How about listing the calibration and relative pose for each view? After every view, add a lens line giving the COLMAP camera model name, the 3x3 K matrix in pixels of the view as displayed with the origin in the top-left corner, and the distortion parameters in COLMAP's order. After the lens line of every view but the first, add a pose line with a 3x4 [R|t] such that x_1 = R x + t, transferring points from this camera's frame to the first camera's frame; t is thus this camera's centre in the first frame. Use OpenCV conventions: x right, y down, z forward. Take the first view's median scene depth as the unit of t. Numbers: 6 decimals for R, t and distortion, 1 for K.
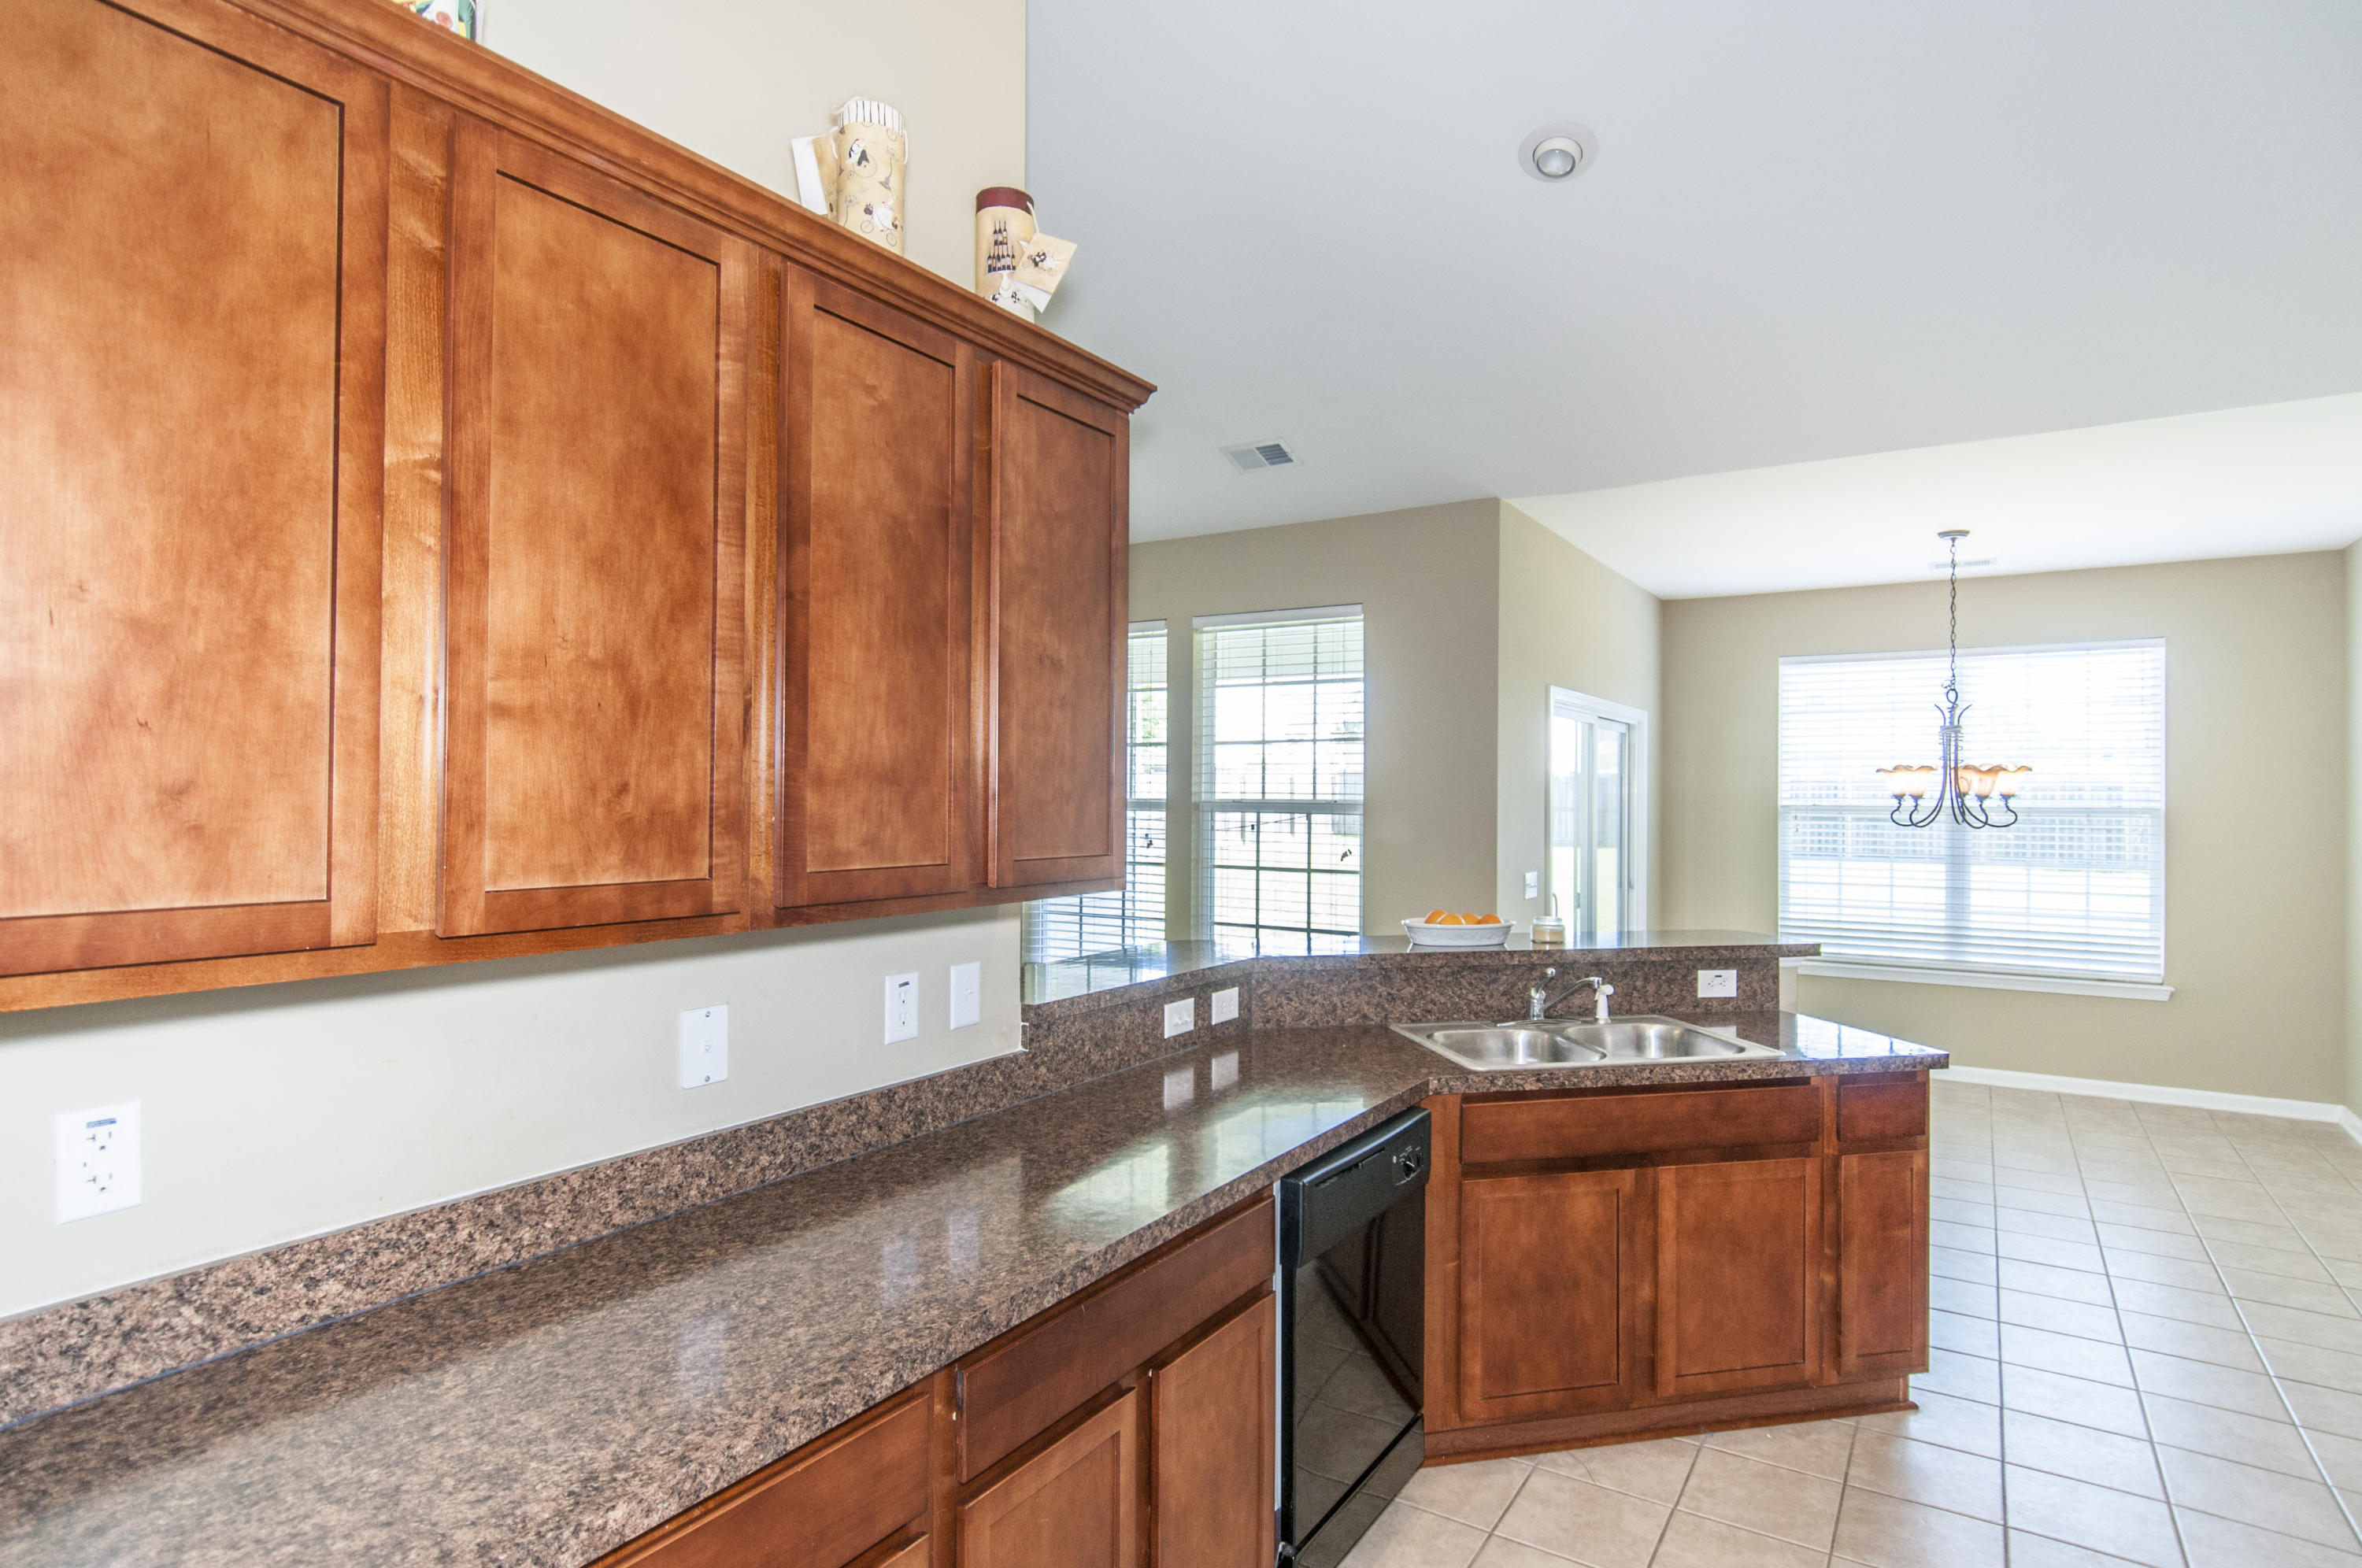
lens RADIAL K [[1226.2, 0, 1218.3], [0, 1226.2, 787.4], [0, 0, 1]] dist [0.011748, -0.008992]
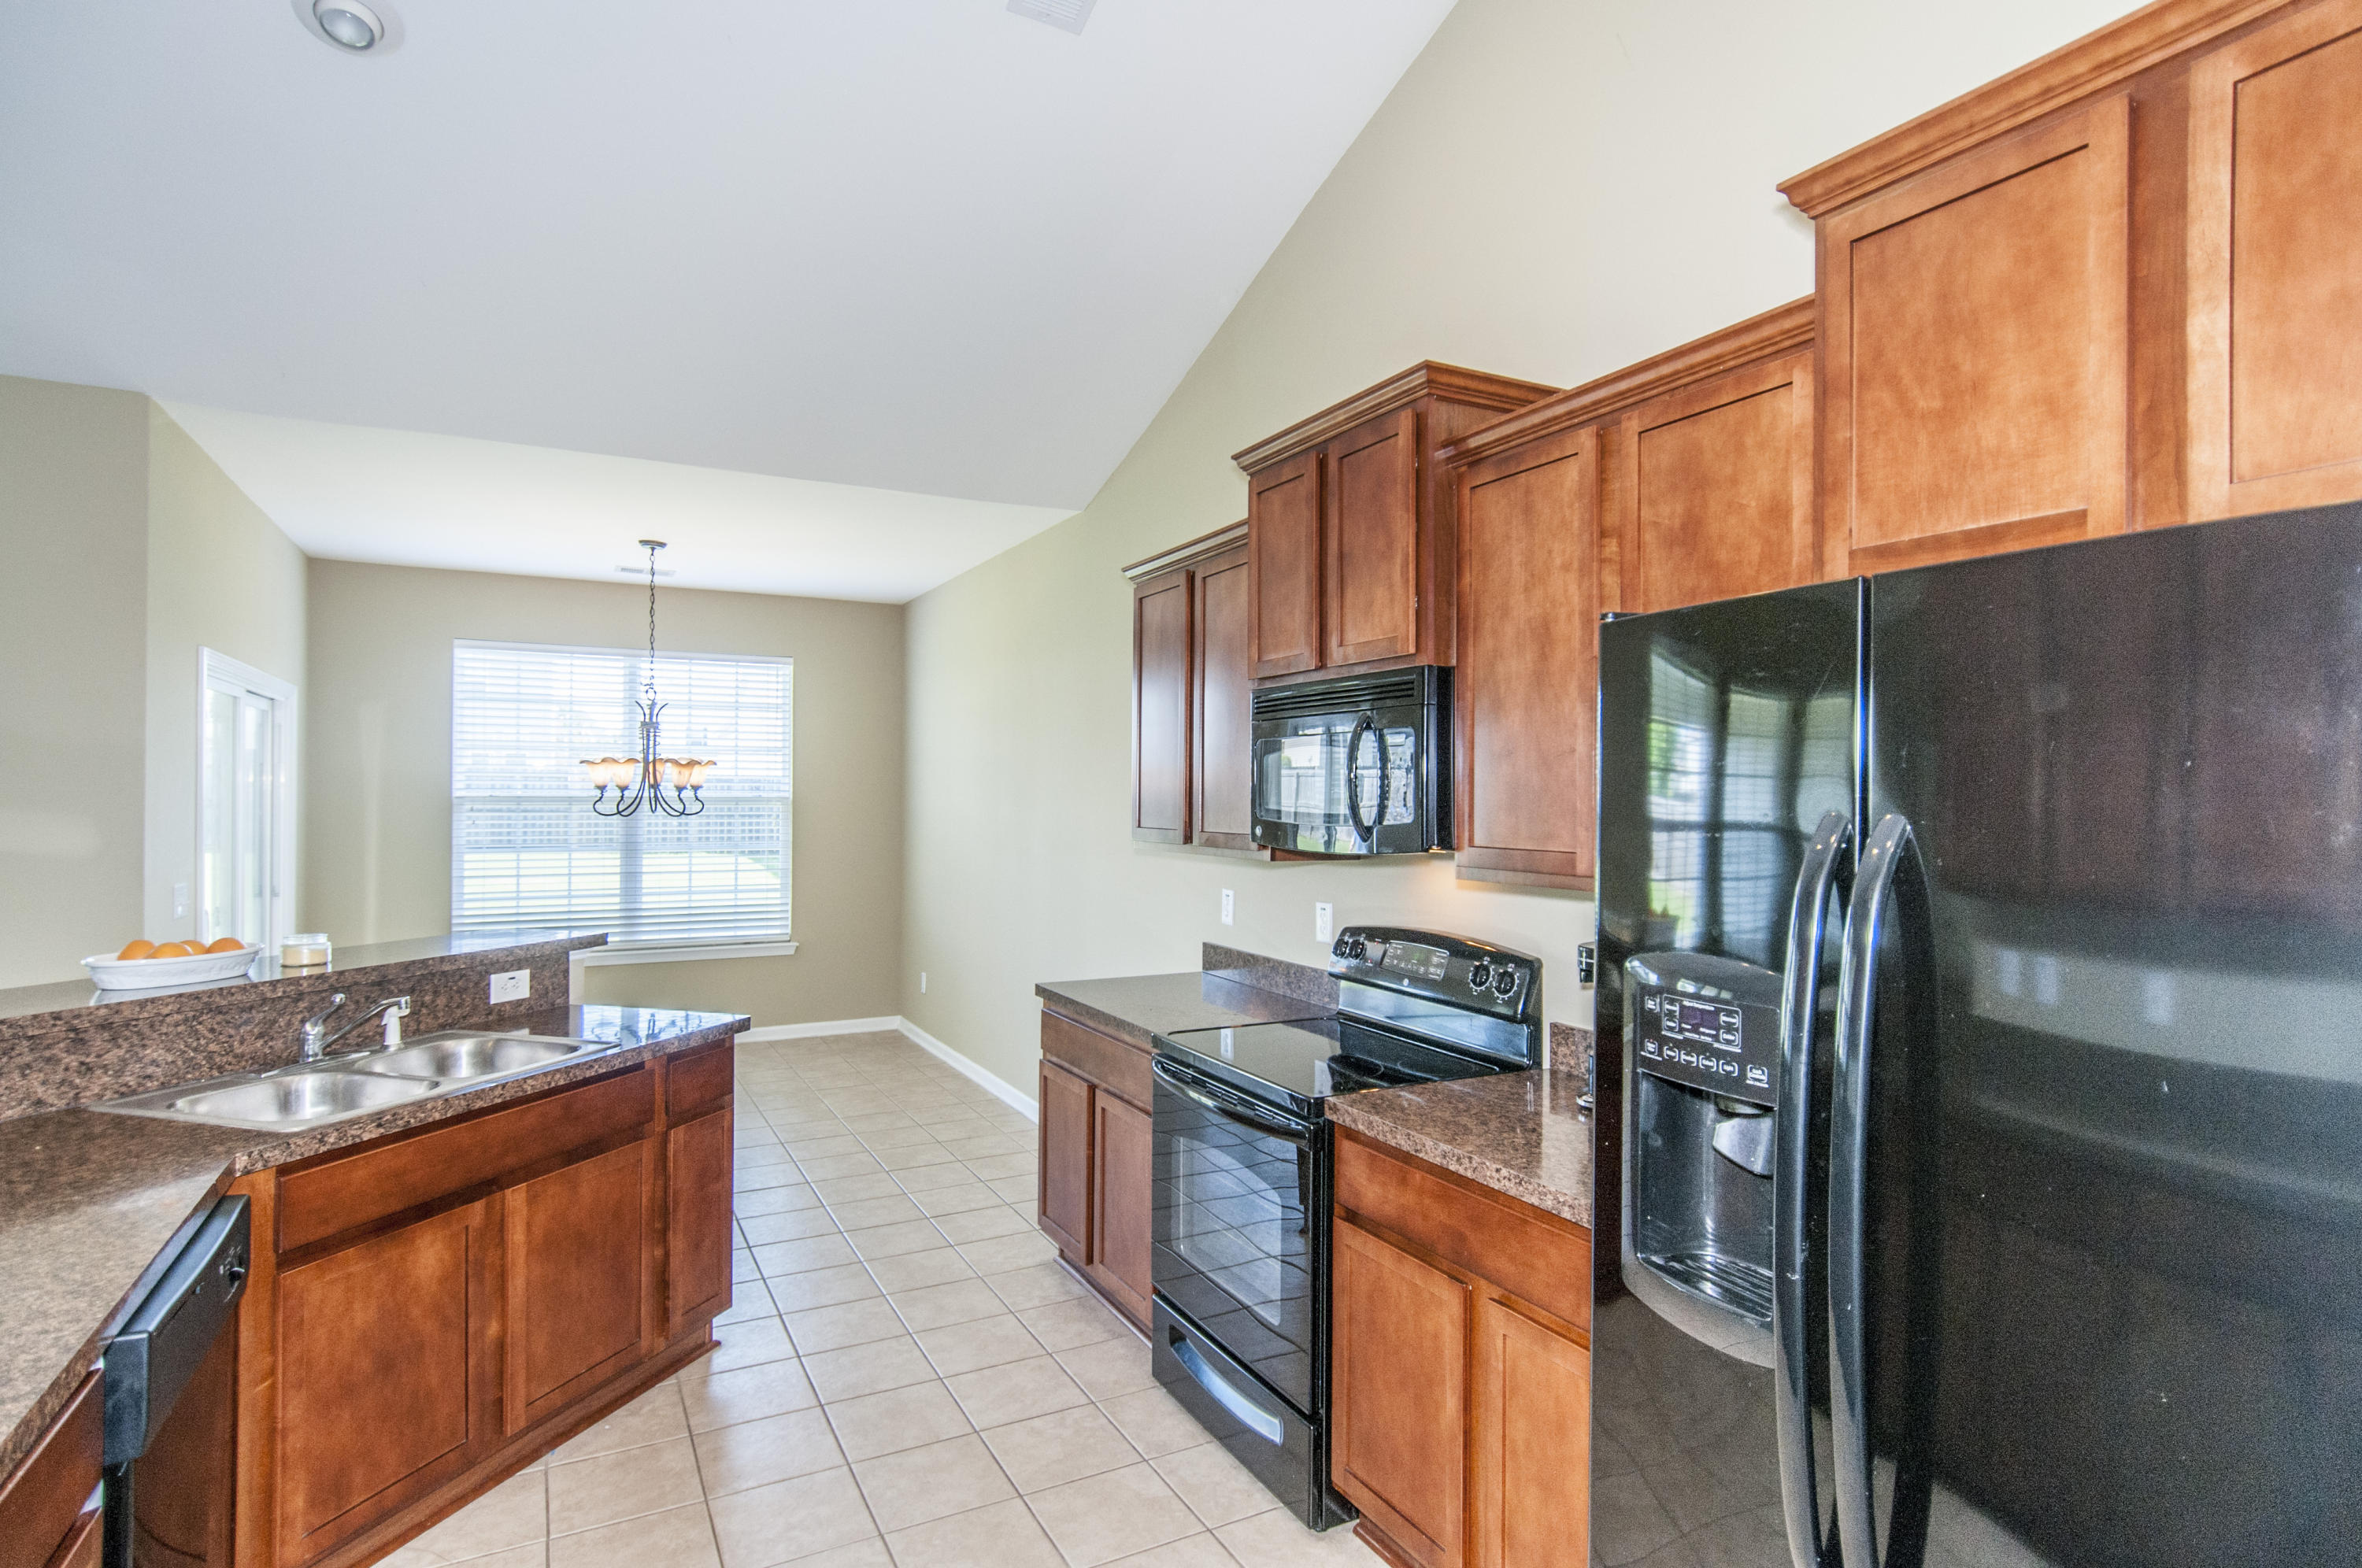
lens RADIAL K [[1226.2, 0, 1191.8], [0, 1226.2, 791.8], [0, 0, 1]] dist [0.011748, -0.008992]
pose [[0.503912, -0.002678, 0.863751, -0.152776], [-0.007729, 0.999941, 0.007609, -0.001010], [-0.863720, -0.010510, 0.503862, 0.077630]]
